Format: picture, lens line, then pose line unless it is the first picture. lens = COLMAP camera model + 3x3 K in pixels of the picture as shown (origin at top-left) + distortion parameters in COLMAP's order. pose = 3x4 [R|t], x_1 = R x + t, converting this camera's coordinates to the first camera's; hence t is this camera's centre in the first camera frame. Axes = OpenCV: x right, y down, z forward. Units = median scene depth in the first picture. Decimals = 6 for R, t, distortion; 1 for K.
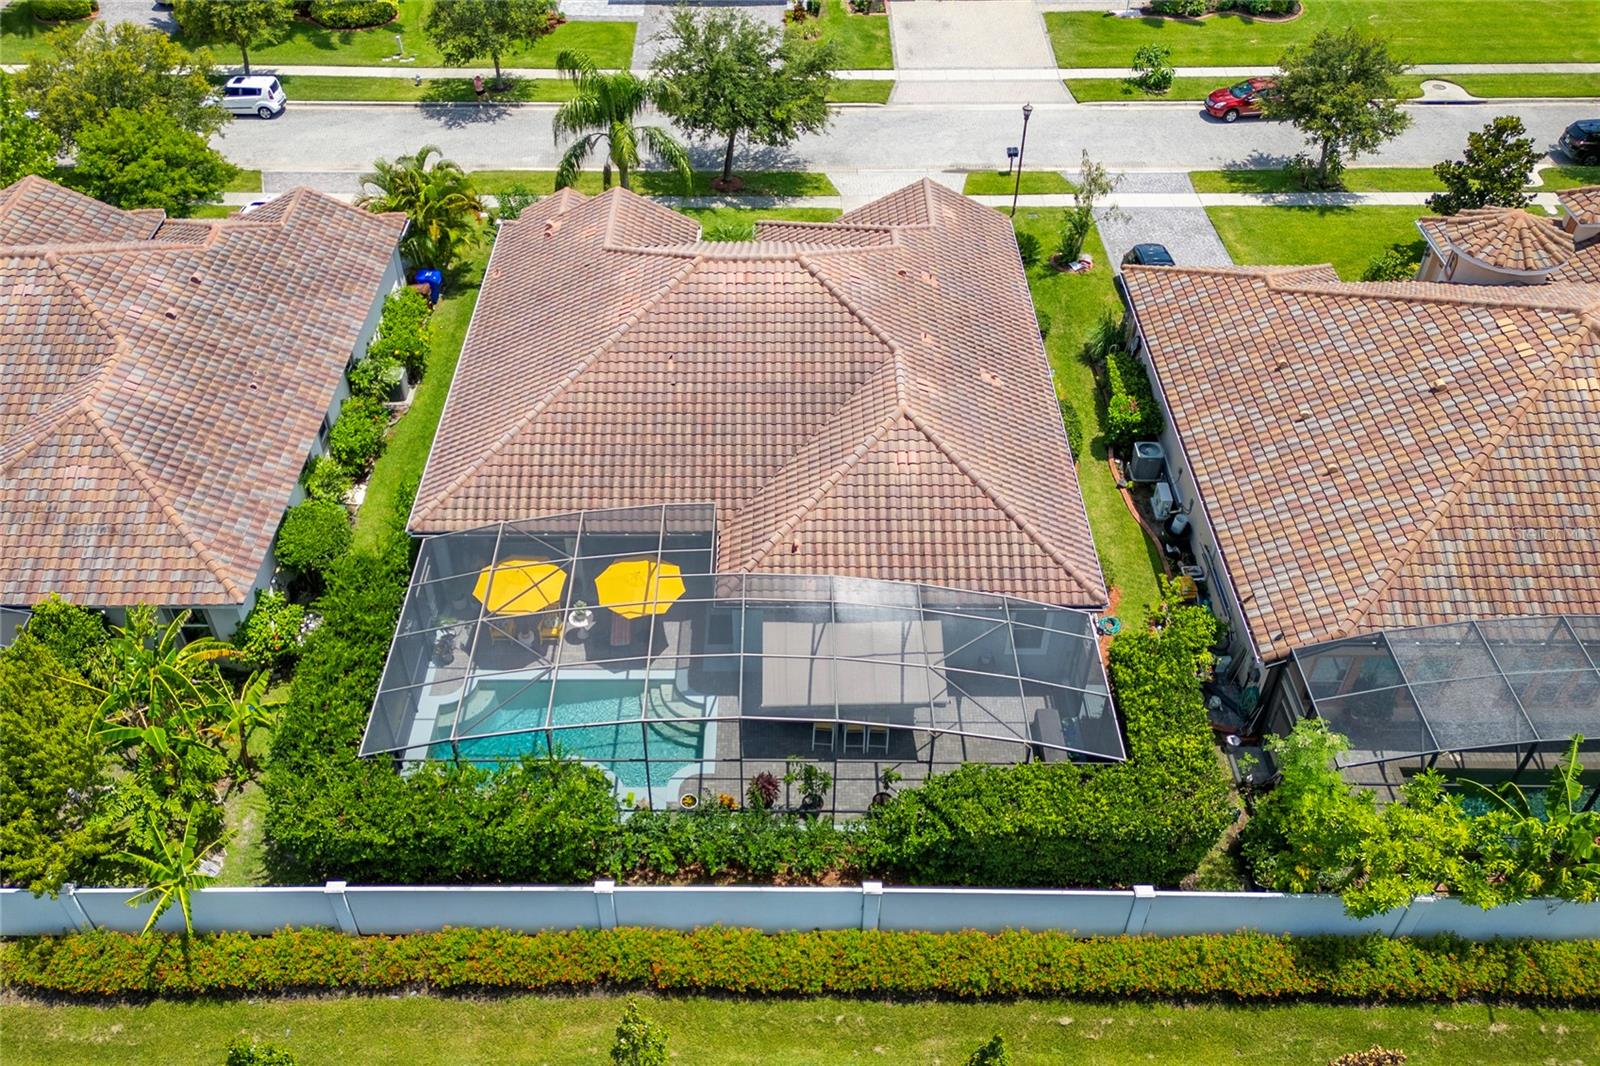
lens RADIAL K [[1342.2, 0, 760.7], [0, 1342.2, 380.1], [0, 0, 1]] dist [0.054867, -0.036930]
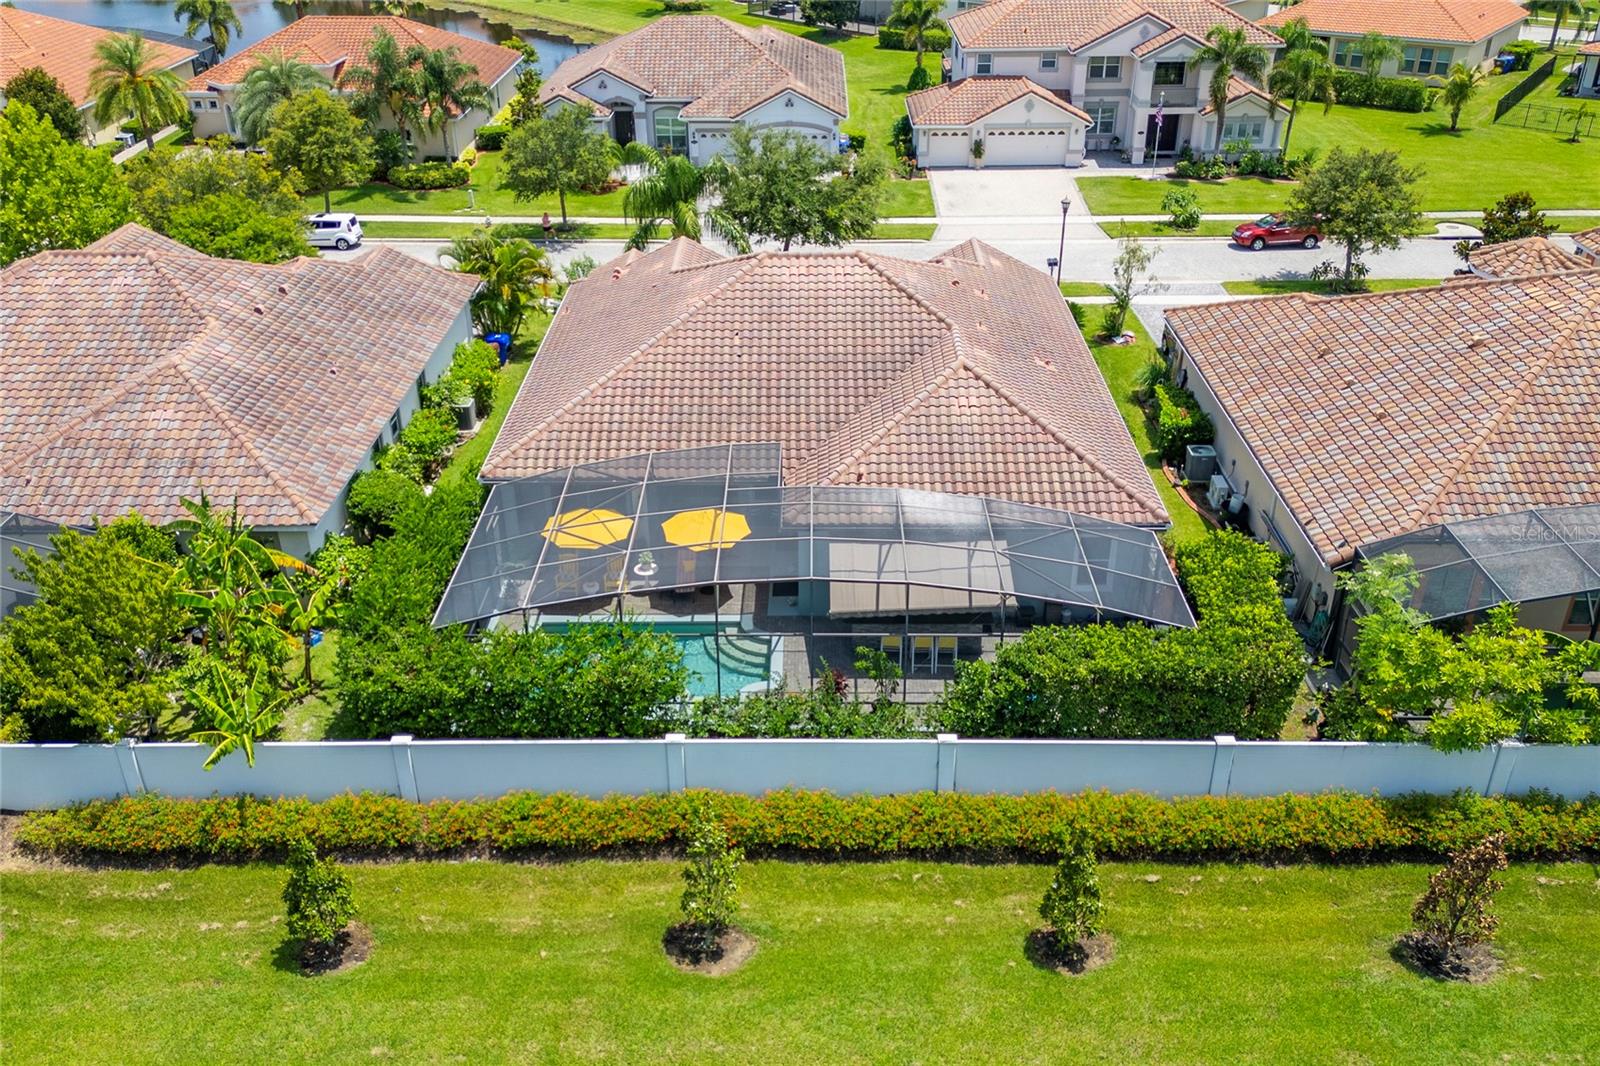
lens RADIAL K [[1342.2, 0, 798.2], [0, 1342.2, 368.6], [0, 0, 1]] dist [0.054867, -0.036930]
pose [[0.999999, 0.001026, -0.000519, -0.020377], [-0.001116, 0.974861, -0.222812, 0.262149], [0.000278, 0.222812, 0.974861, -0.011246]]
